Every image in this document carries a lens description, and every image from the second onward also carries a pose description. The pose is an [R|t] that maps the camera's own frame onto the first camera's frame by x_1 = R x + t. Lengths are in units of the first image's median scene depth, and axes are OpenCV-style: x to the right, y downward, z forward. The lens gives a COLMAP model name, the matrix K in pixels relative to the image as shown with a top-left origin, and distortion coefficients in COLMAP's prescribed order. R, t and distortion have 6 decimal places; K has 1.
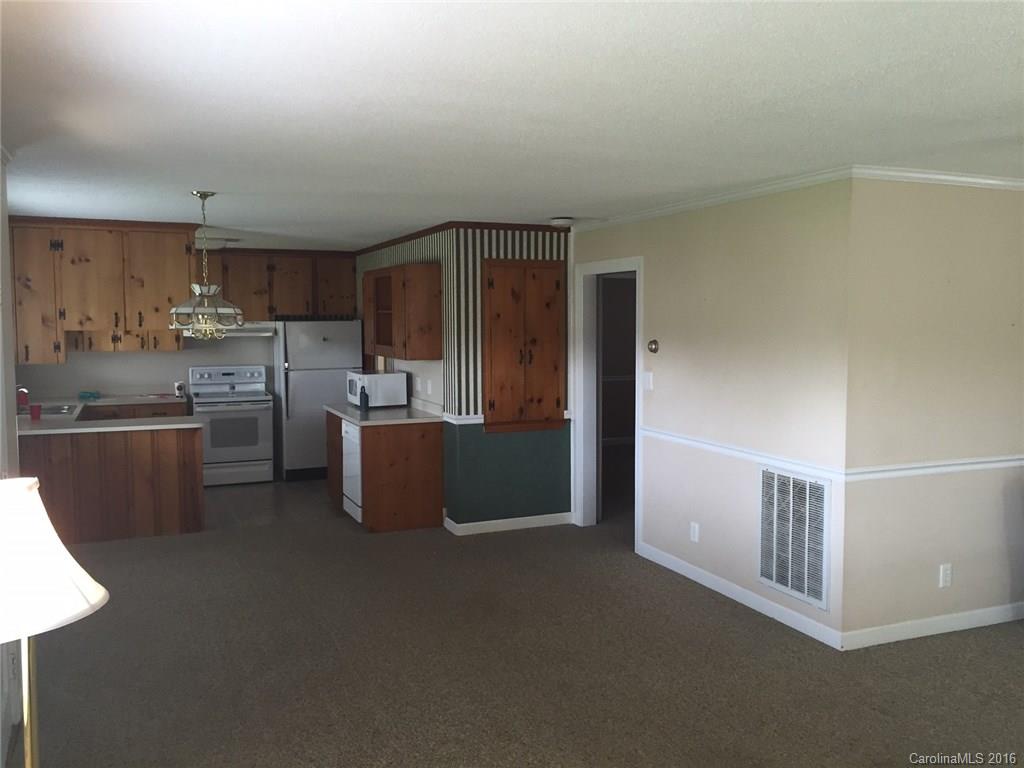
lens RADIAL K [[879.5, 0, 513.5], [0, 879.5, 379.0], [0, 0, 1]] dist [0.095926, -0.135151]
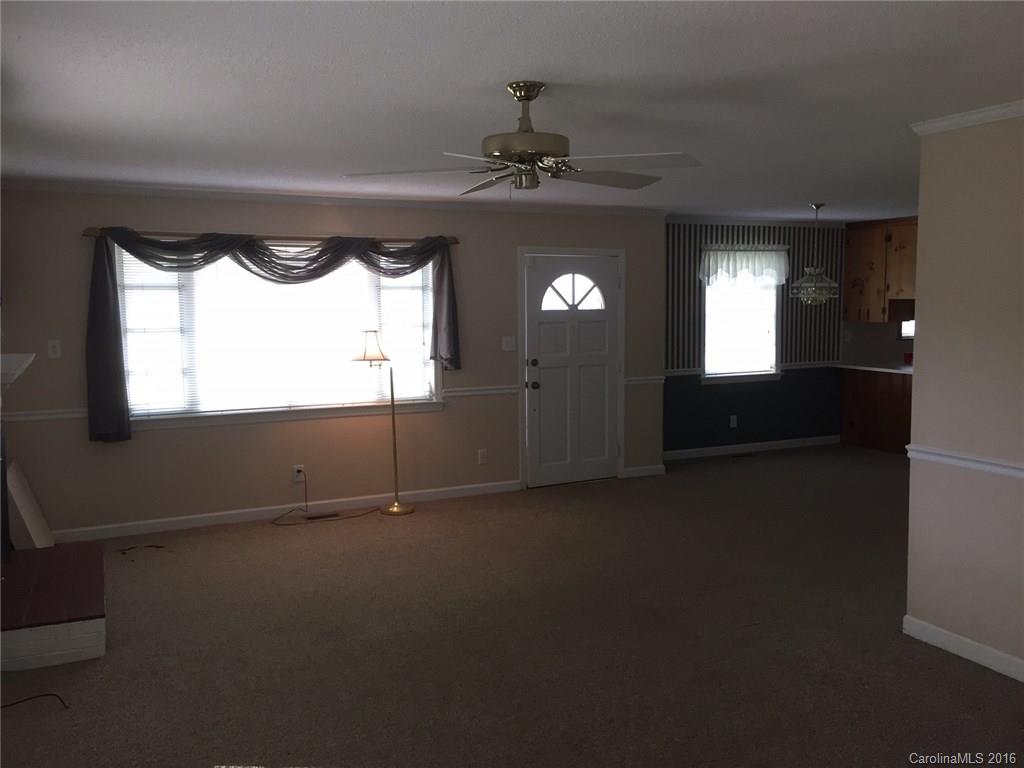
lens RADIAL K [[879.5, 0, 513.5], [0, 879.5, 379.0], [0, 0, 1]] dist [0.095926, -0.135151]
pose [[0.027649, 0.092251, -0.995352, 0.896904], [-0.062614, 0.993937, 0.090380, -0.018757], [0.997655, 0.059824, 0.033258, 0.370979]]
